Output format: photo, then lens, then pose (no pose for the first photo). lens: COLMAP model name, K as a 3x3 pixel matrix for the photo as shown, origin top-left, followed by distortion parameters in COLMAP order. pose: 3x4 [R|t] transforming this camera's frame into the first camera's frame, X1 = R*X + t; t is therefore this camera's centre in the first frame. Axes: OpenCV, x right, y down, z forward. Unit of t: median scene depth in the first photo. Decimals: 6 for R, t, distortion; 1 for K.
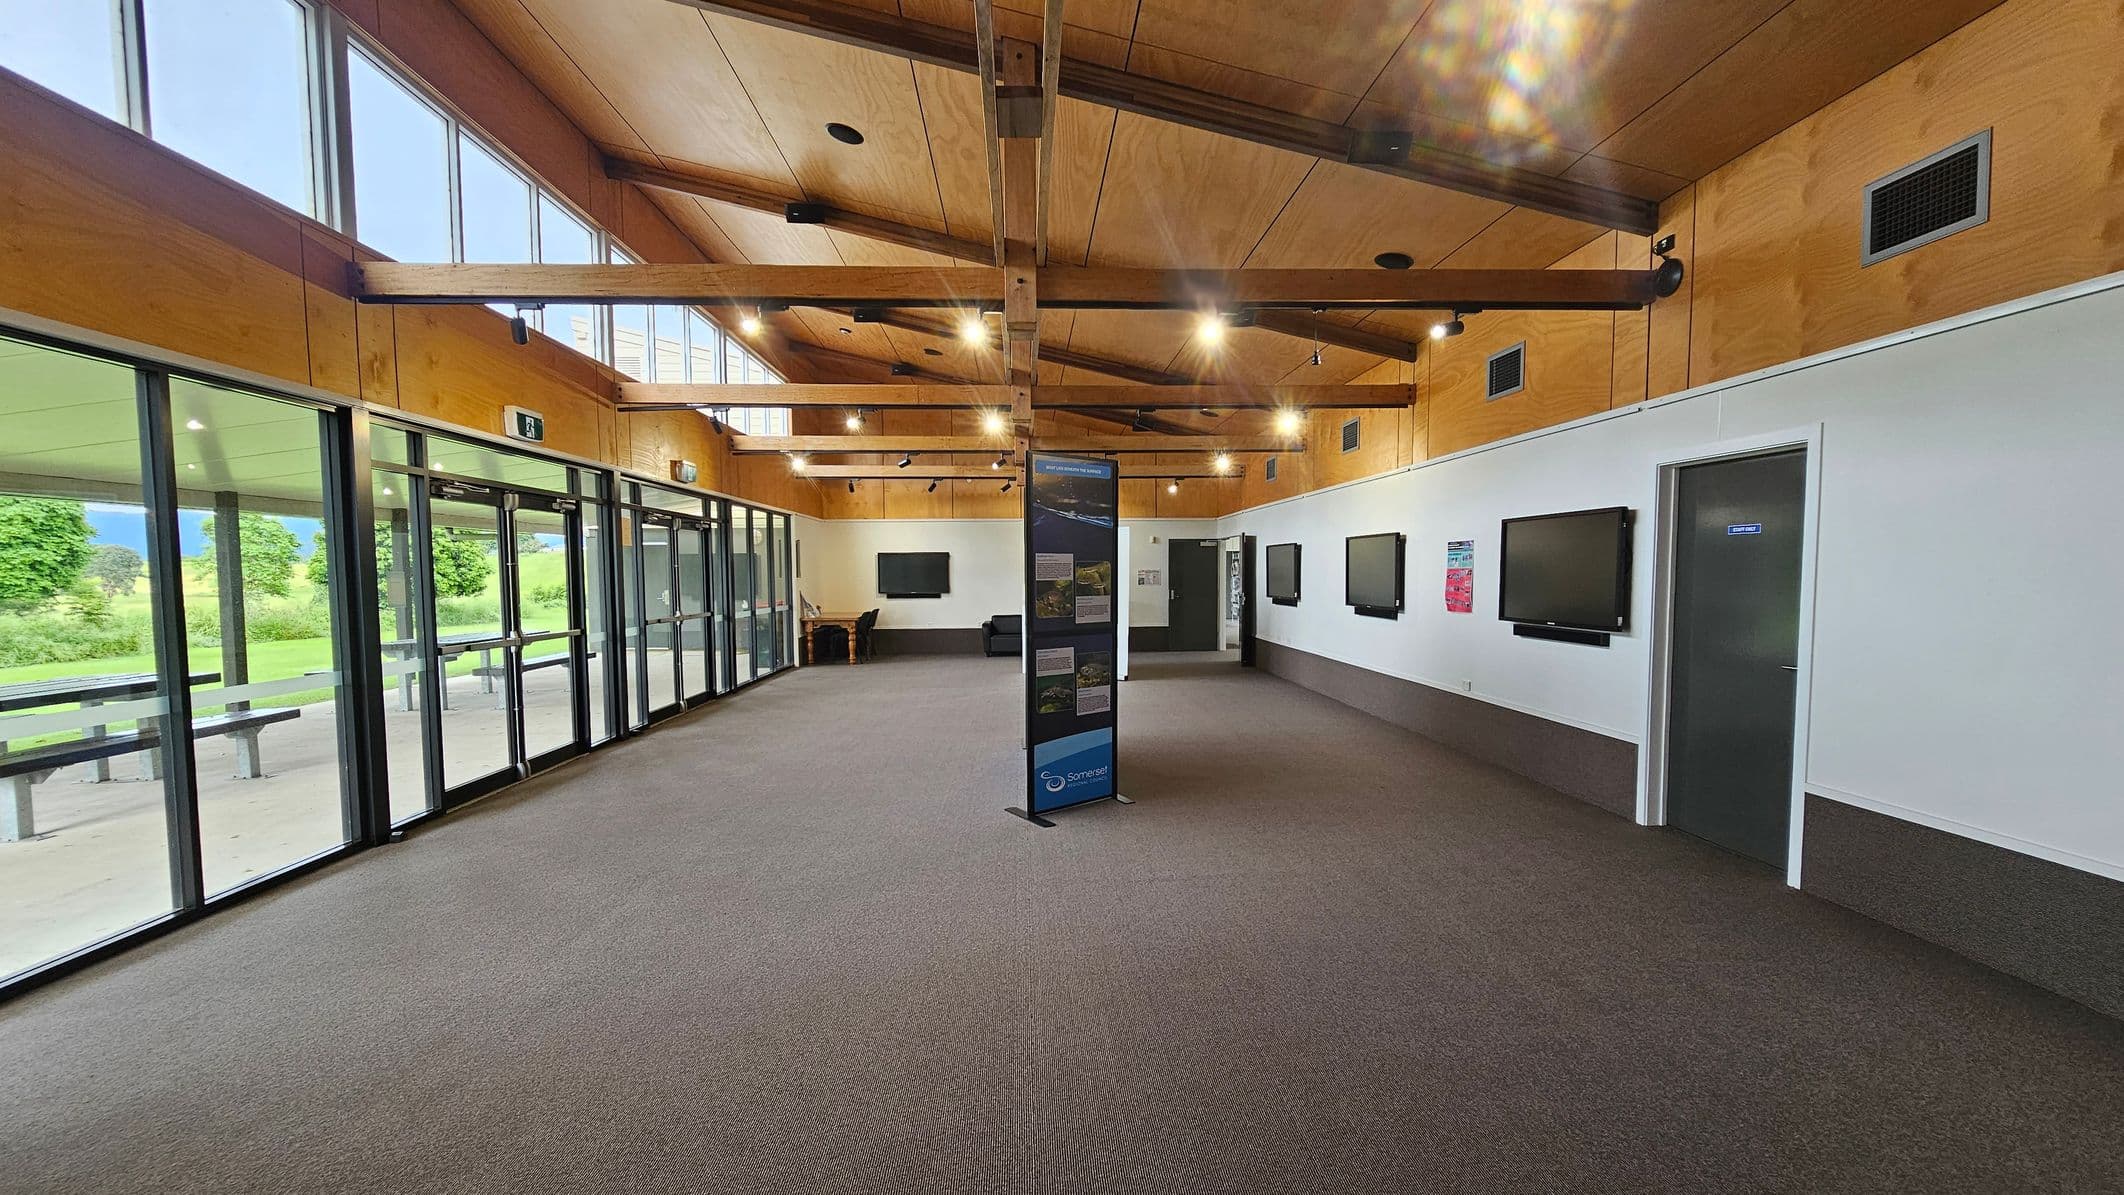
lens RADIAL K [[867.4, 0, 1059.1], [0, 867.4, 620.3], [0, 0, 1]] dist [-0.005307, 0.001526]
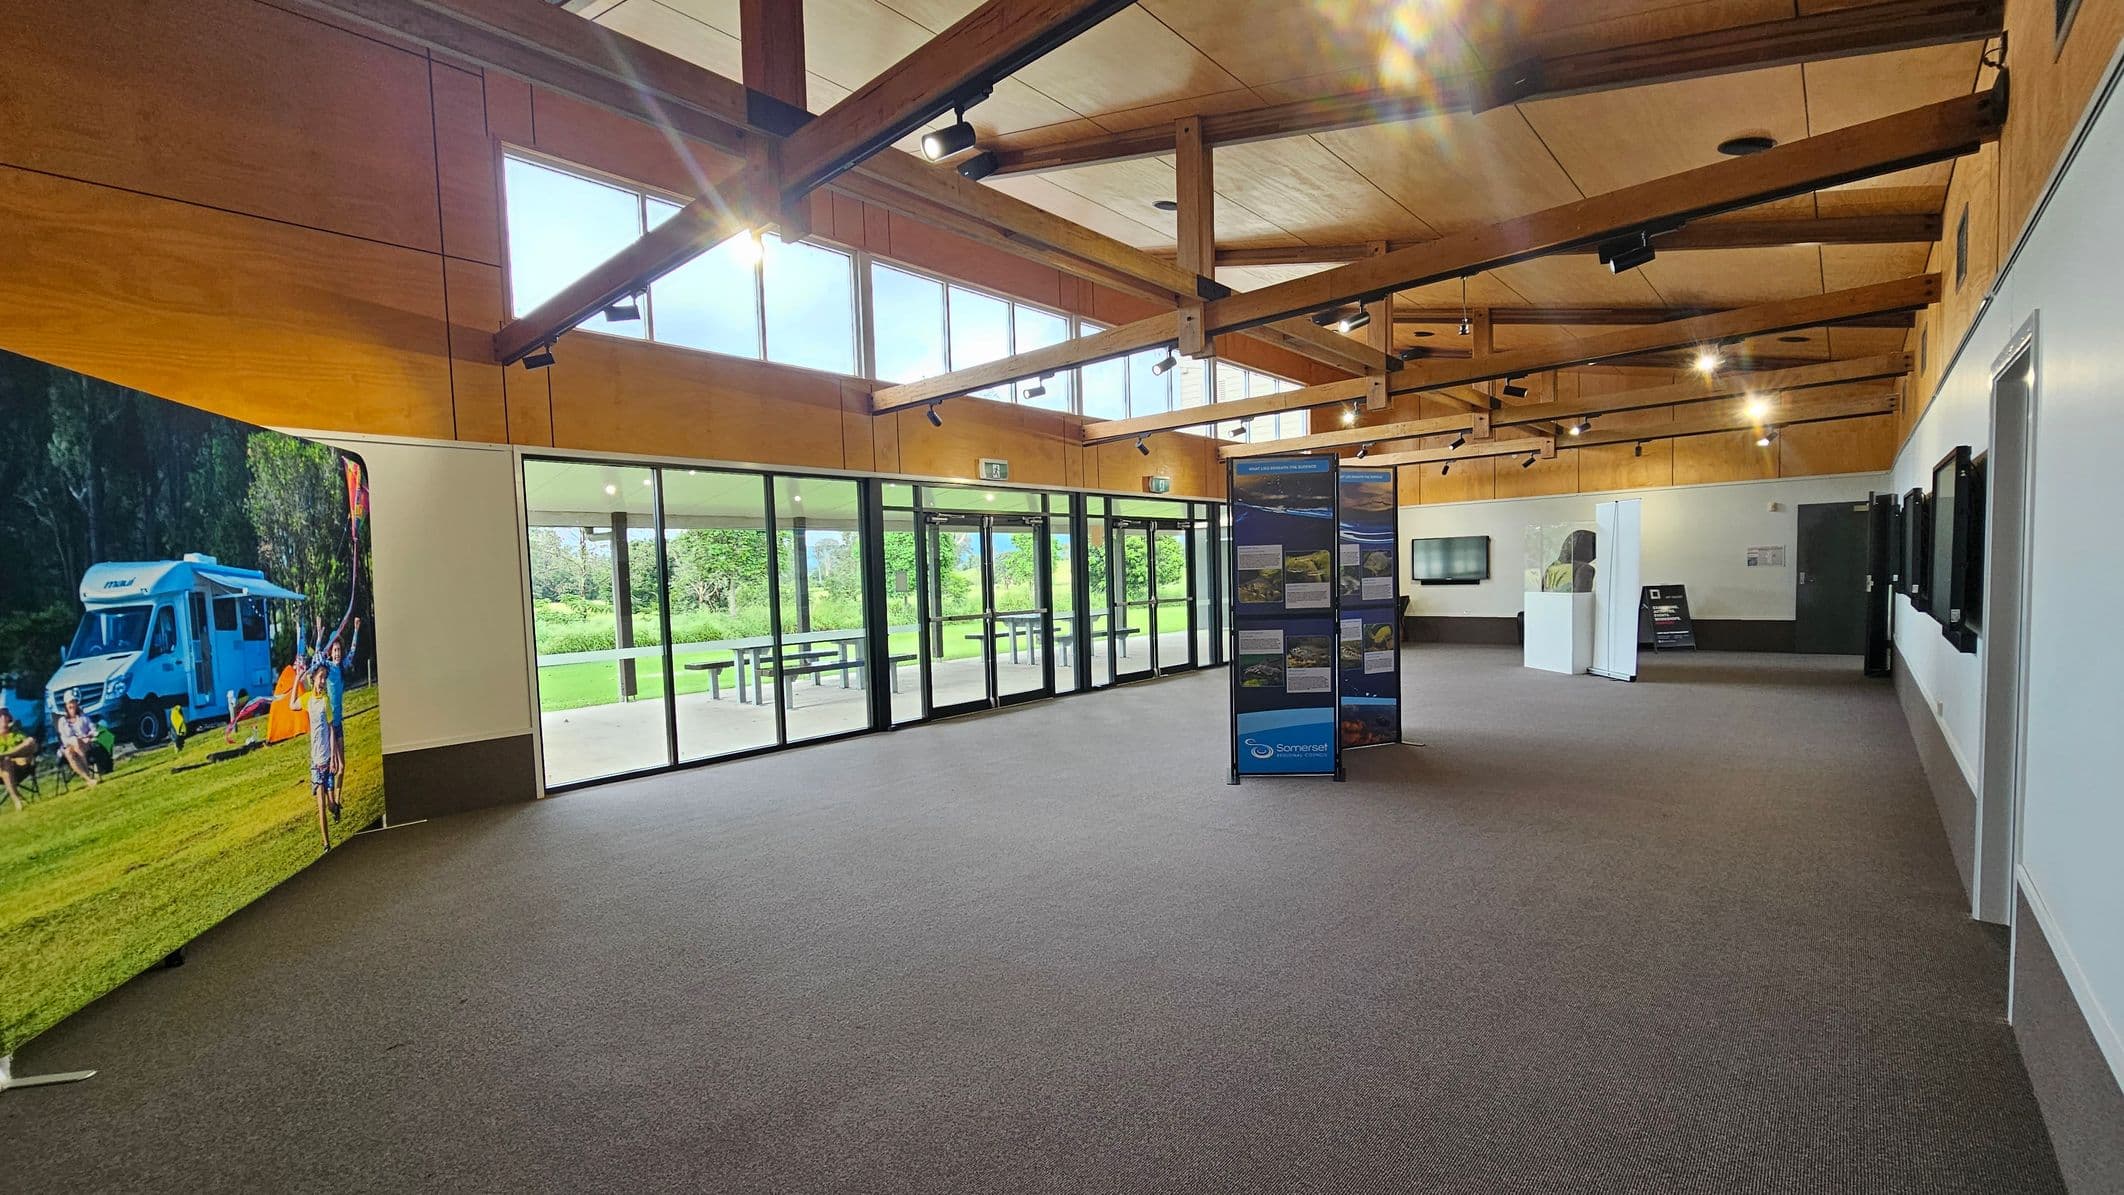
lens RADIAL K [[867.4, 0, 1056.1], [0, 867.4, 626.2], [0, 0, 1]] dist [-0.005307, 0.001526]
pose [[0.708573, 0.028338, -0.705068, 0.521641], [-0.012415, 0.999539, 0.027697, -0.000625], [0.705528, -0.010872, 0.708598, 0.019428]]
